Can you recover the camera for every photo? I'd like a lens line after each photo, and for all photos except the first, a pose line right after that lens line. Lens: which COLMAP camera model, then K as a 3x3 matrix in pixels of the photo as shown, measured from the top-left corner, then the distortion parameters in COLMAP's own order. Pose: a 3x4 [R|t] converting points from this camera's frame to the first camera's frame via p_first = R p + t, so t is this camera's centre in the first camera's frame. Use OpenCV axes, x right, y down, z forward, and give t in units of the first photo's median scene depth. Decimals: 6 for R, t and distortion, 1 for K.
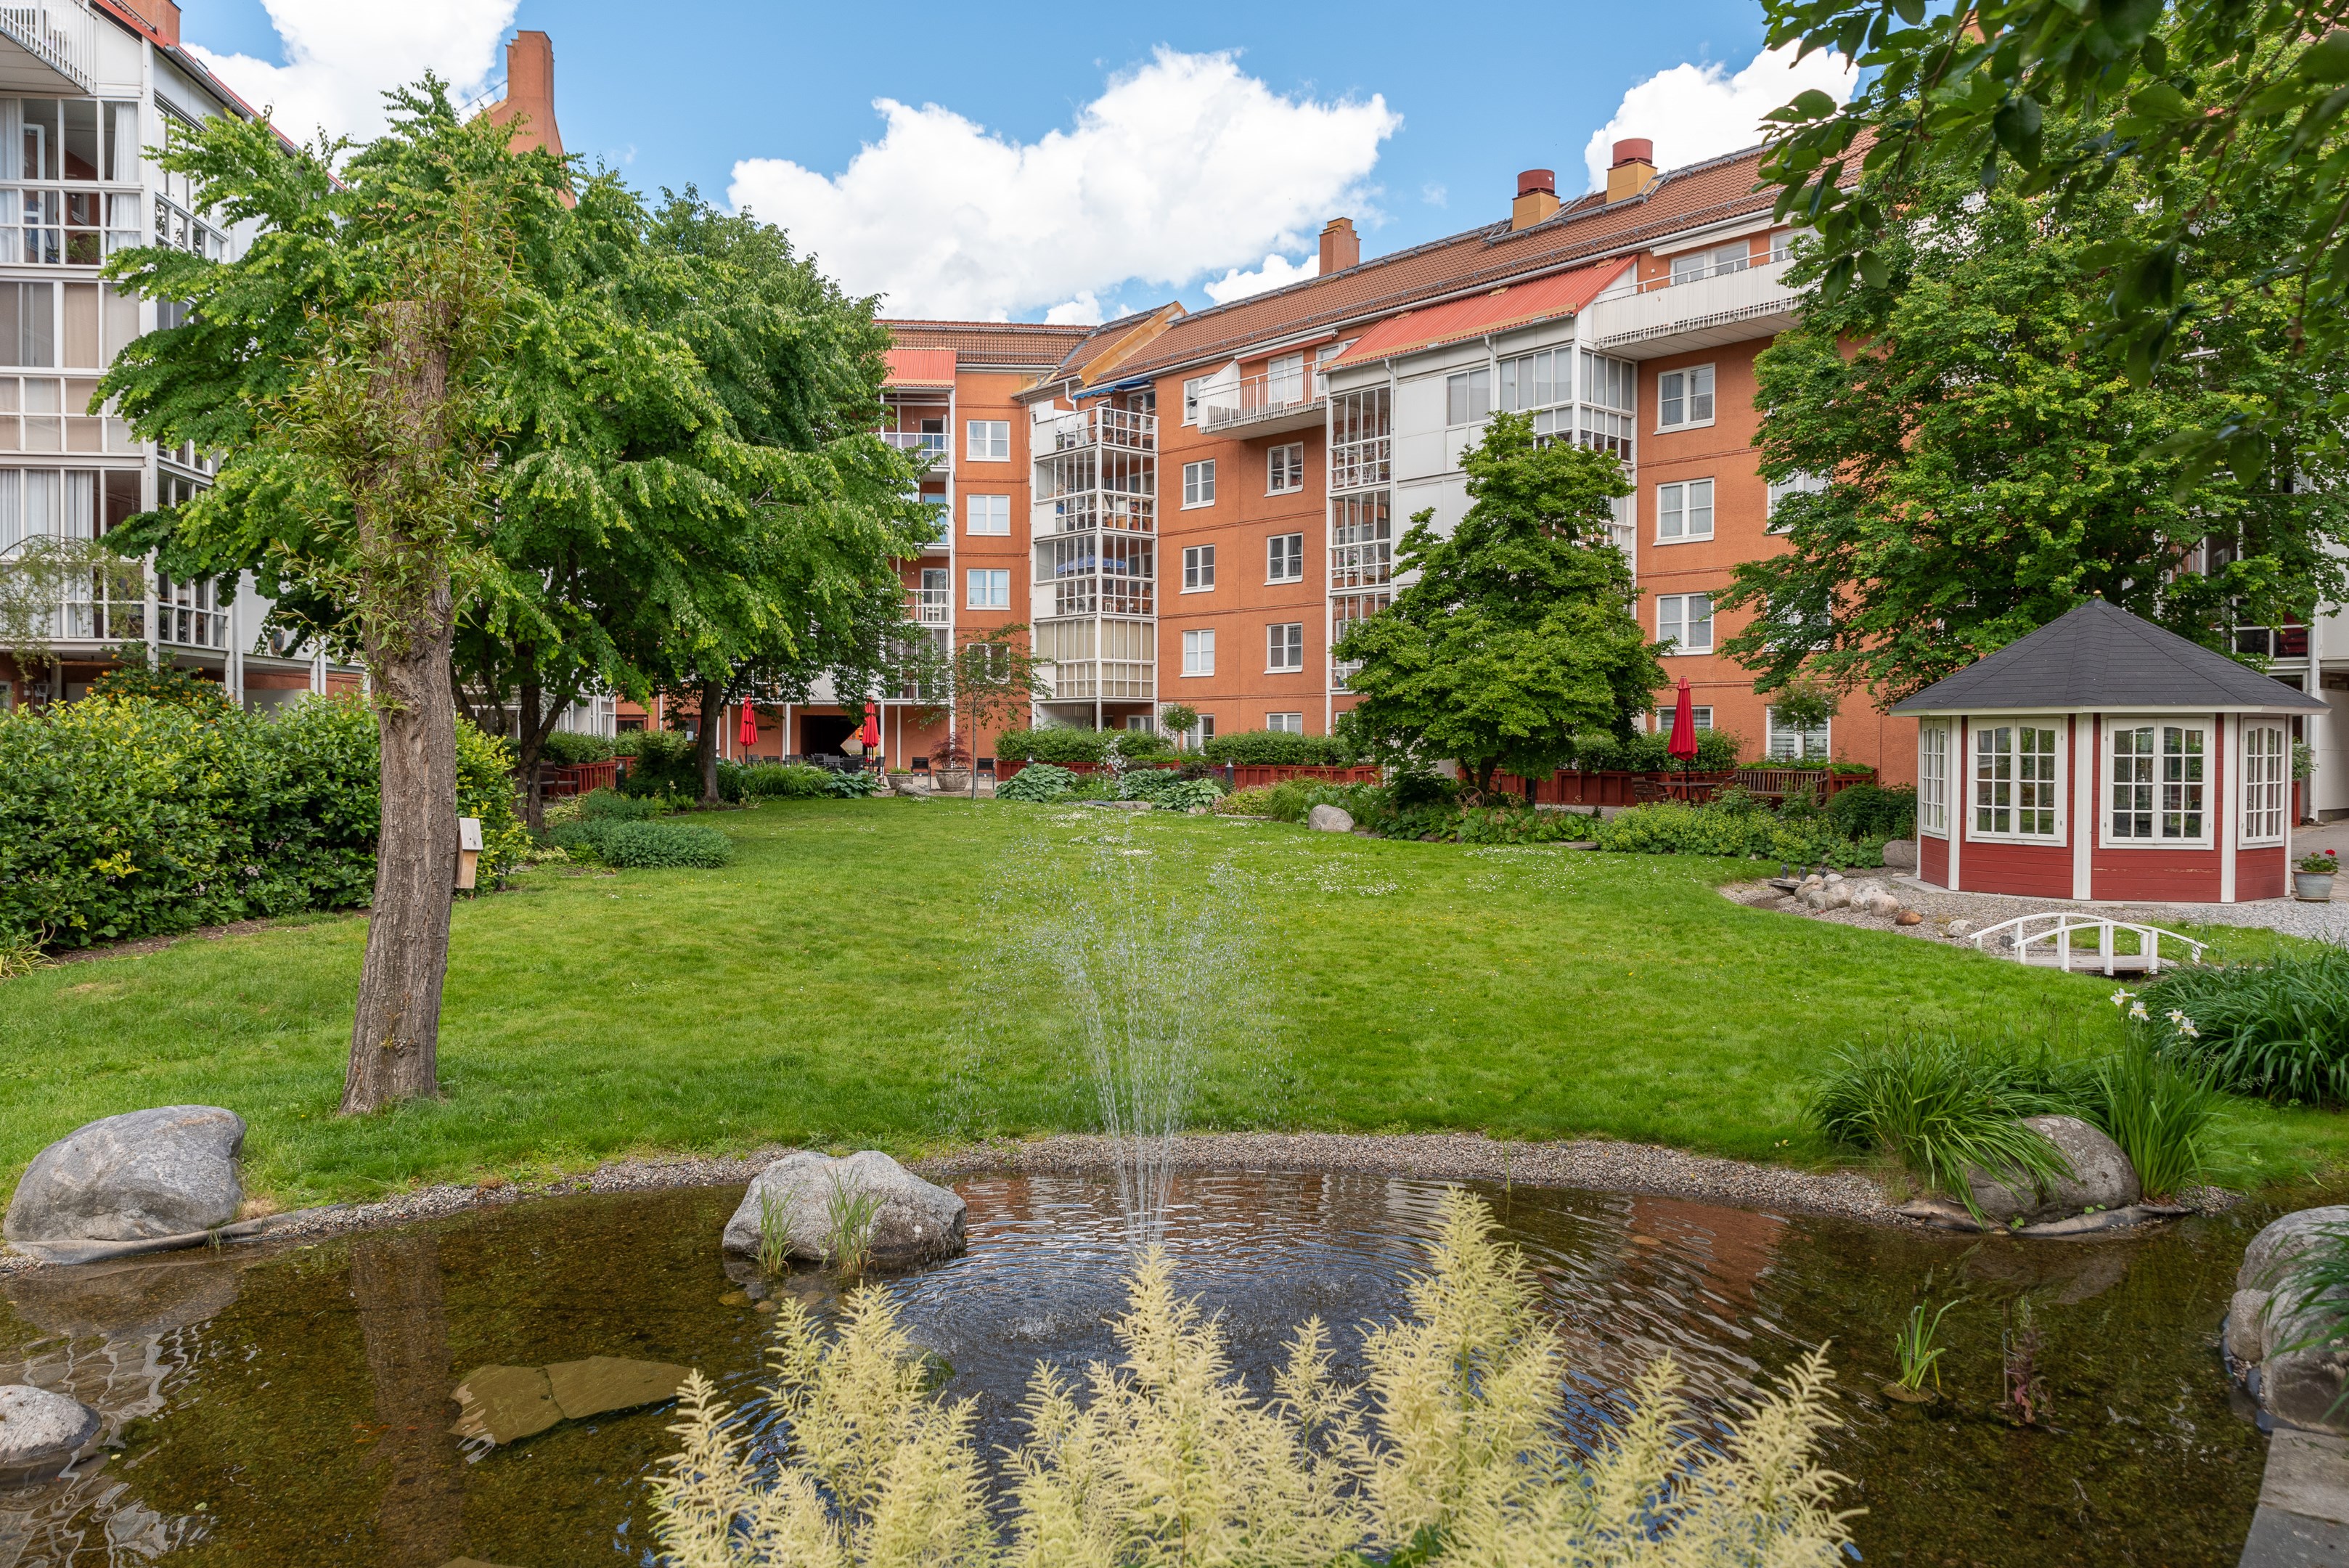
lens RADIAL K [[1685.3, 0, 1092.2], [0, 1685.3, 786.9], [0, 0, 1]] dist [0.011983, 0.004688]
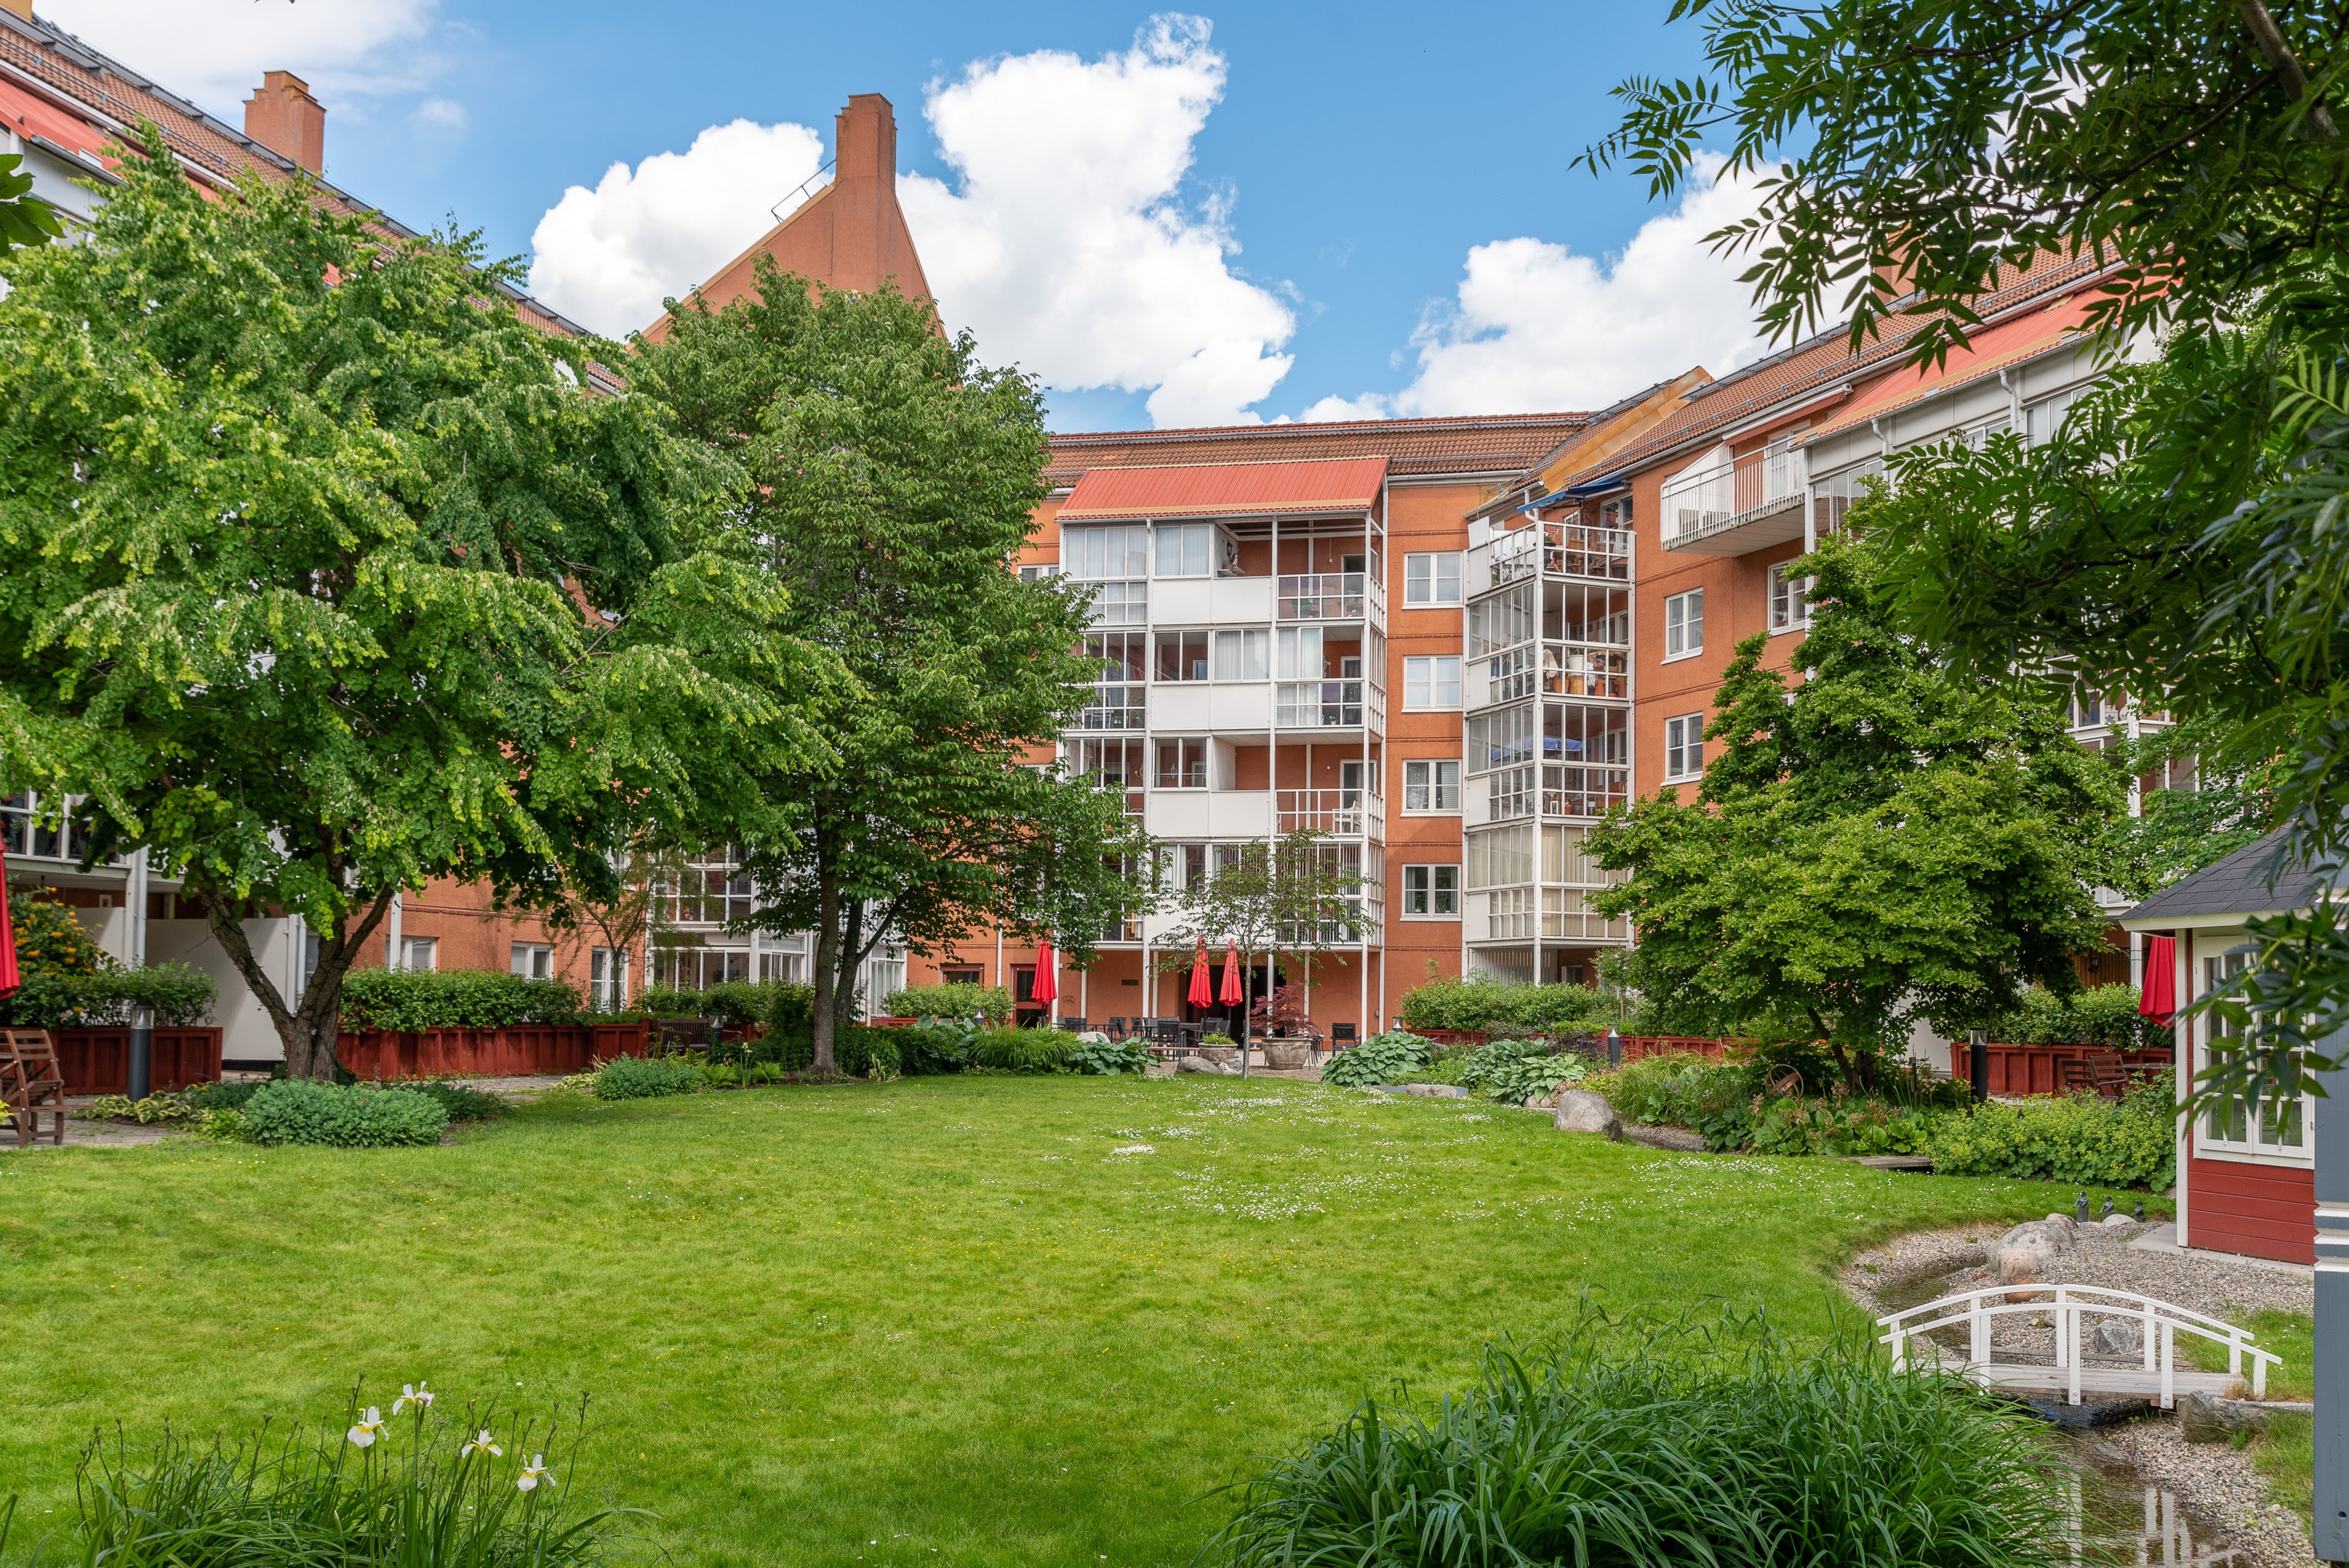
lens RADIAL K [[2304.4, 0, 1174.6], [0, 2304.4, 916.4], [0, 0, 1]] dist [0.031485, -0.003185]
pose [[0.948270, -0.004120, -0.317439, 0.162442], [-0.017982, 0.997613, -0.066666, 0.003626], [0.316956, 0.068925, 0.945933, 0.061737]]
